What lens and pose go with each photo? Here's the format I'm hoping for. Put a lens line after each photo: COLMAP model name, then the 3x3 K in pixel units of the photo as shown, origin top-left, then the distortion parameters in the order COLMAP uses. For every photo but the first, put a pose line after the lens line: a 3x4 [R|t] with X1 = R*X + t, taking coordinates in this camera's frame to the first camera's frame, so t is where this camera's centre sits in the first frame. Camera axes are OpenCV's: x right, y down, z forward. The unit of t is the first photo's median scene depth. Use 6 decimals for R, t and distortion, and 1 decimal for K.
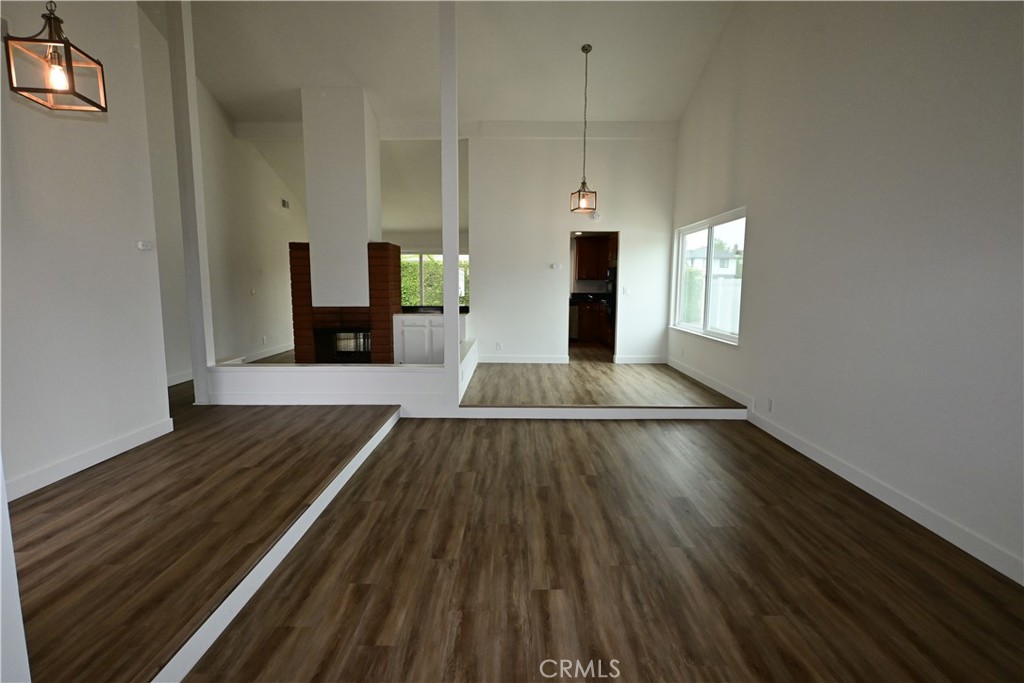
lens RADIAL K [[504.9, 0, 511.4], [0, 504.9, 344.7], [0, 0, 1]] dist [-0.000872, 0.001419]
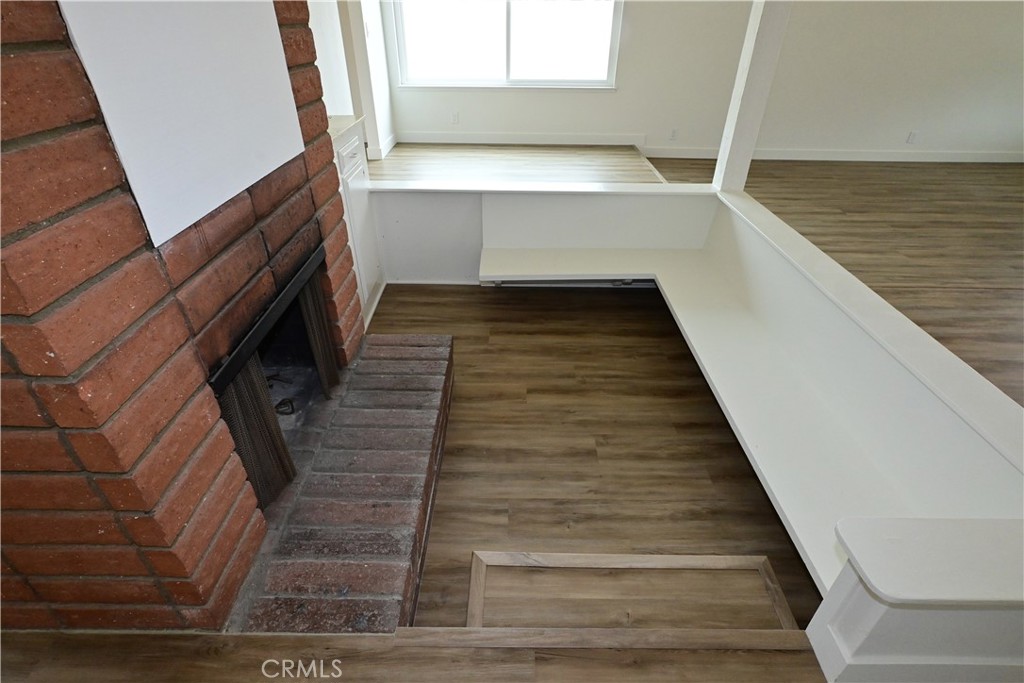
lens RADIAL K [[504.9, 0, 511.4], [0, 504.9, 344.7], [0, 0, 1]] dist [-0.000872, 0.001419]
pose [[-0.000860, -0.555509, 0.831510, -0.592257], [0.112834, 0.826147, 0.552042, -0.134357], [-0.993613, 0.094297, 0.061970, 1.012489]]
